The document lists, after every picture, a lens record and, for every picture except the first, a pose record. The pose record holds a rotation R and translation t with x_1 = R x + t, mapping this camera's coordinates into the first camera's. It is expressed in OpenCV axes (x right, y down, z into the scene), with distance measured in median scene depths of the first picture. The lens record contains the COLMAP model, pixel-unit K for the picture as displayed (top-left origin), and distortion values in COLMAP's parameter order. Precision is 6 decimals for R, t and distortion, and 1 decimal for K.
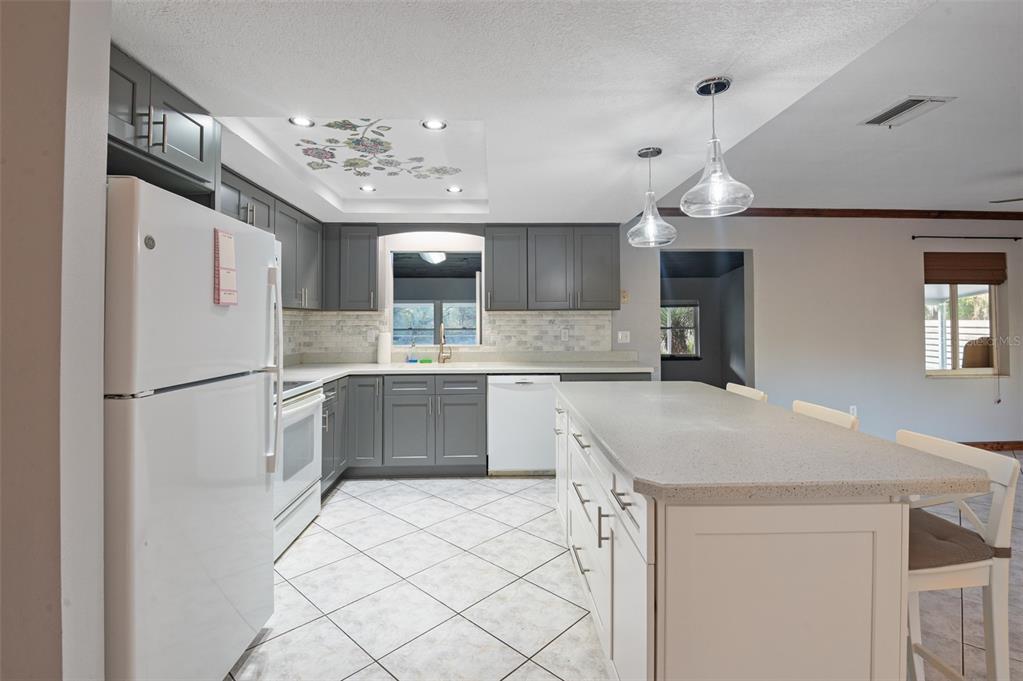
lens RADIAL K [[478.6, 0, 512.8], [0, 478.6, 316.0], [0, 0, 1]] dist [-0.000621, -0.012387]
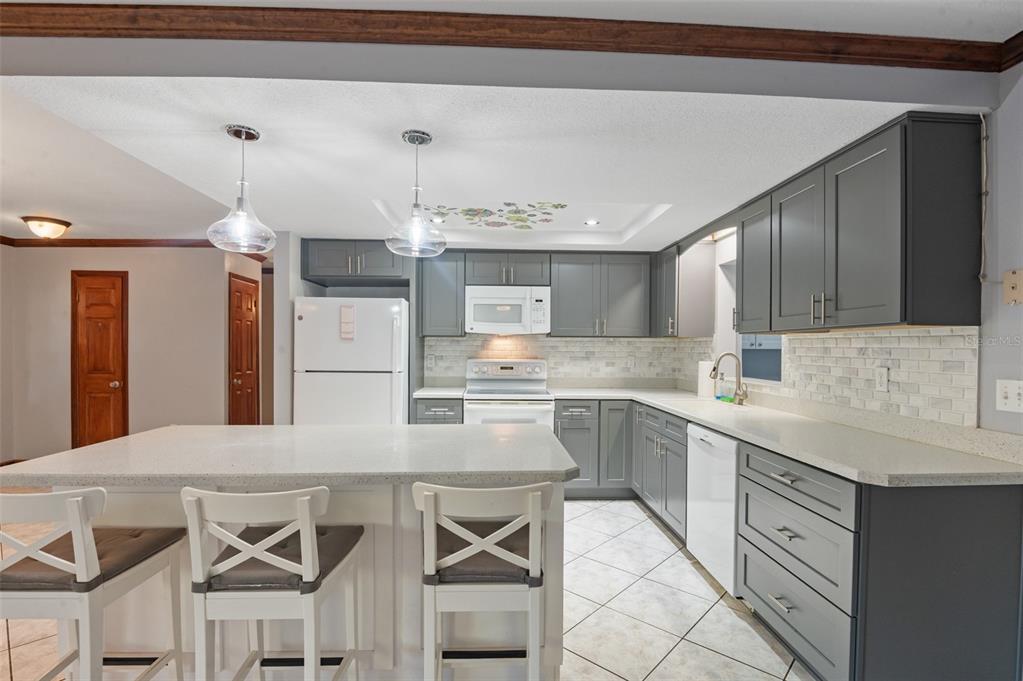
lens RADIAL K [[482.0, 0, 509.5], [0, 482.0, 348.1], [0, 0, 1]] dist [-0.002494, -0.010979]
pose [[0.007801, 0.006288, -0.999950, 0.592853], [0.004045, 0.999972, 0.006320, 0.003714], [0.999961, -0.004095, 0.007776, 0.618488]]
